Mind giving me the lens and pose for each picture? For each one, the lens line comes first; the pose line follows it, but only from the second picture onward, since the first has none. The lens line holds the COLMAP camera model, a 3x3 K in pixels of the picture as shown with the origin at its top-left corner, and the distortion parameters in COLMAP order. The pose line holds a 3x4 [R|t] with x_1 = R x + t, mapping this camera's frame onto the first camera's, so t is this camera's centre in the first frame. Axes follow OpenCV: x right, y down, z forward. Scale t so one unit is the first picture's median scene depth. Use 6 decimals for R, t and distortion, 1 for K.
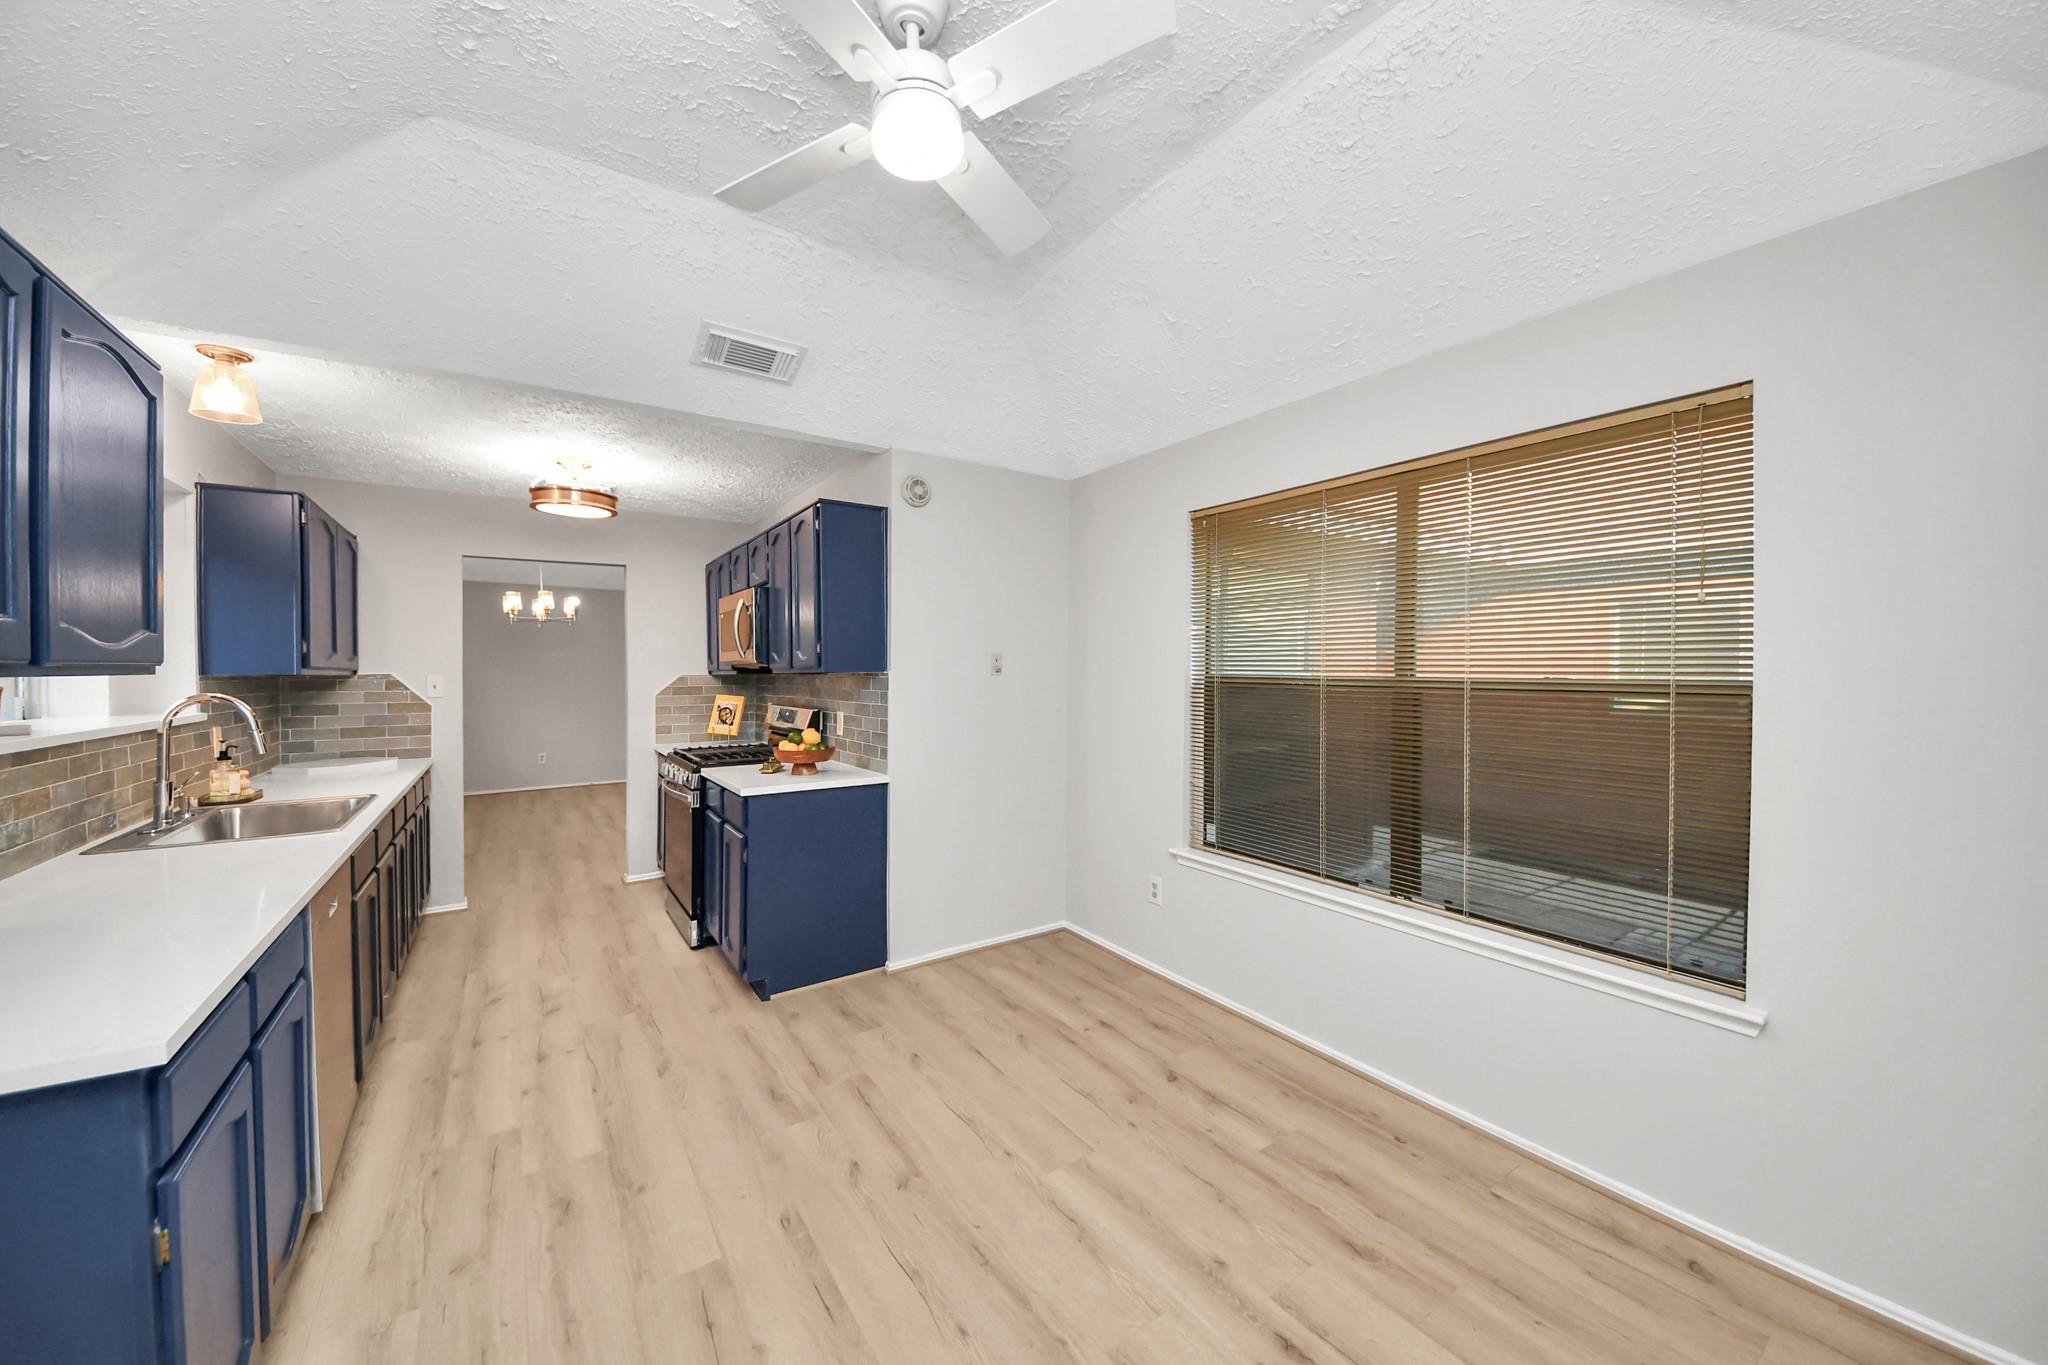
lens RADIAL K [[734.7, 0, 1016.3], [0, 734.7, 673.9], [0, 0, 1]] dist [-0.006569, -0.005229]
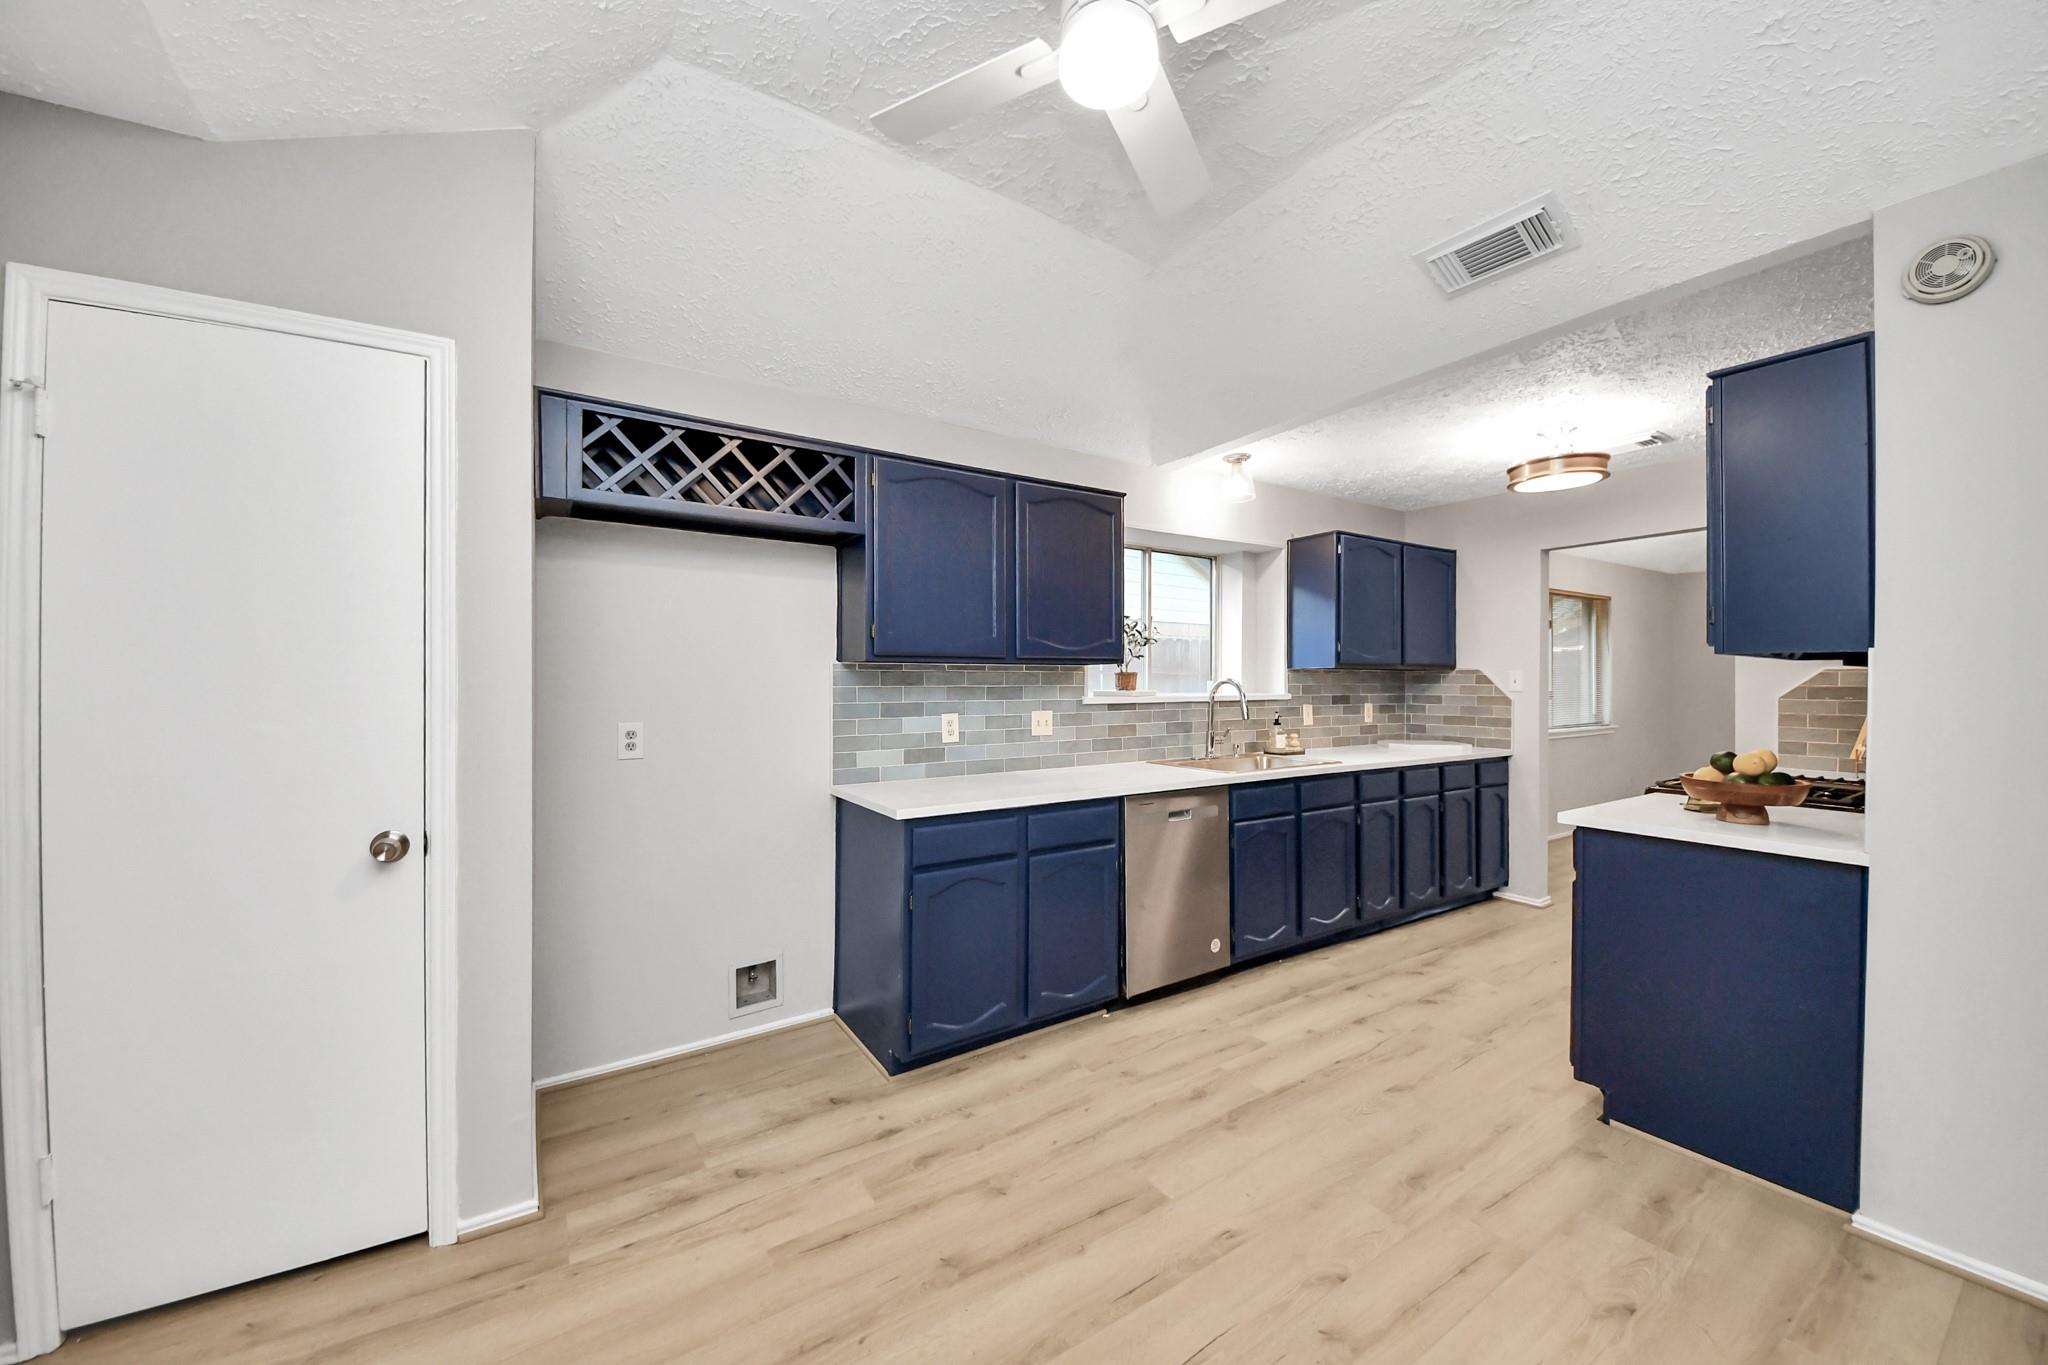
lens RADIAL K [[734.7, 0, 1003.7], [0, 734.7, 679.8], [0, 0, 1]] dist [-0.006569, -0.005229]
pose [[-0.041617, 0.005215, -0.999120, 0.349813], [-0.003518, 0.999979, 0.005366, 0.015973], [0.999127, 0.003738, -0.041597, 0.411546]]
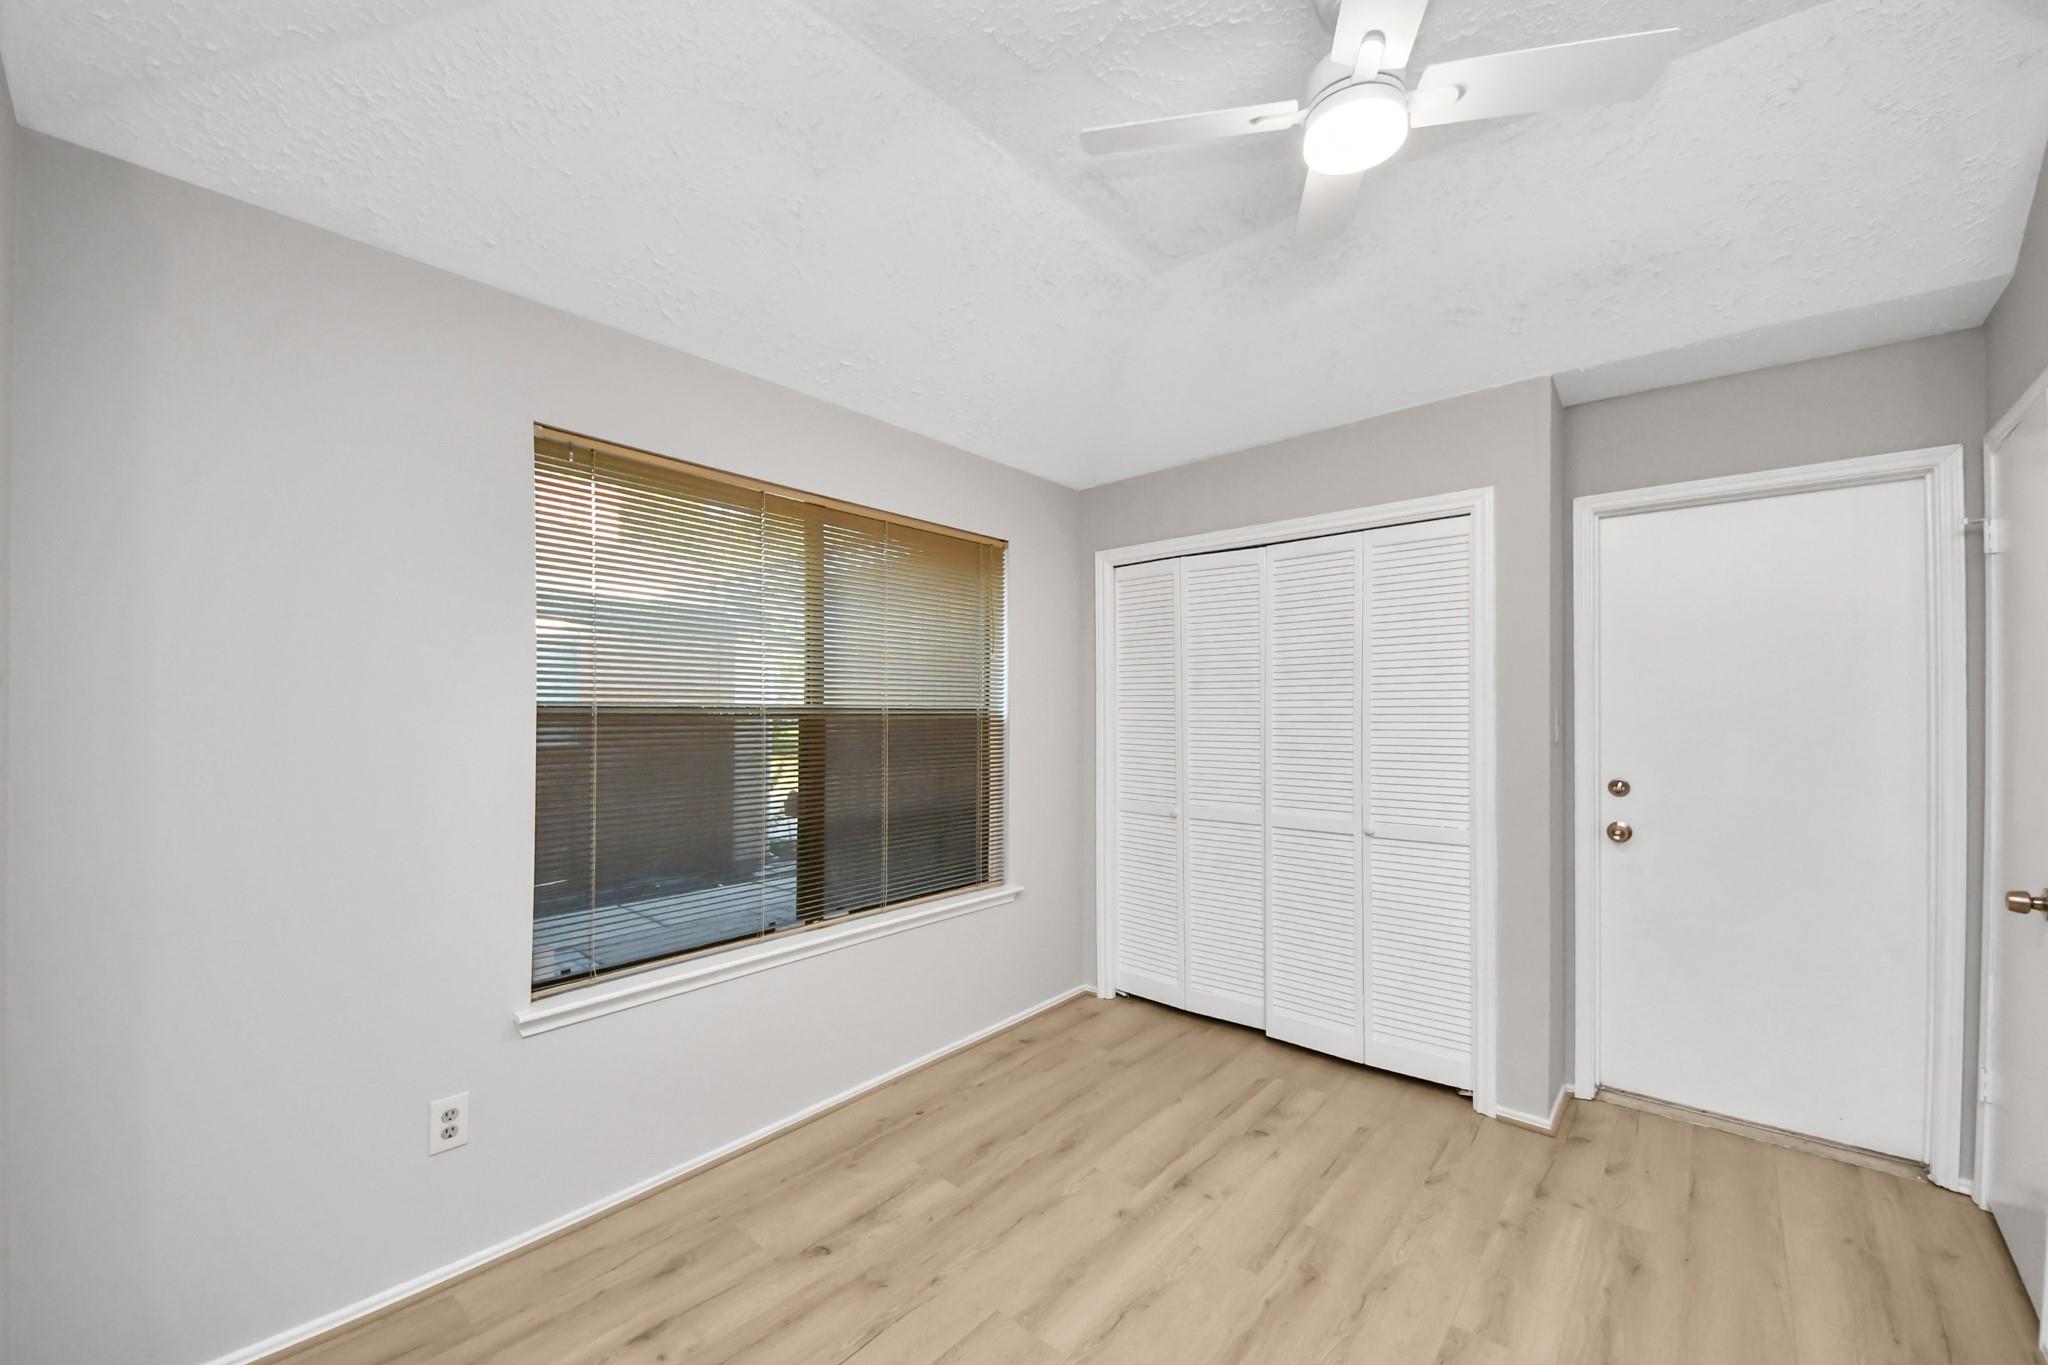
lens RADIAL K [[788.5, 0, 1035.6], [0, 788.5, 680.5], [0, 0, 1]] dist [-0.014830, -0.001574]
pose [[-0.253328, 0.008840, 0.967340, -0.482076], [0.005391, 0.999956, -0.007726, -0.013708], [-0.967366, 0.003257, -0.253364, 0.780333]]
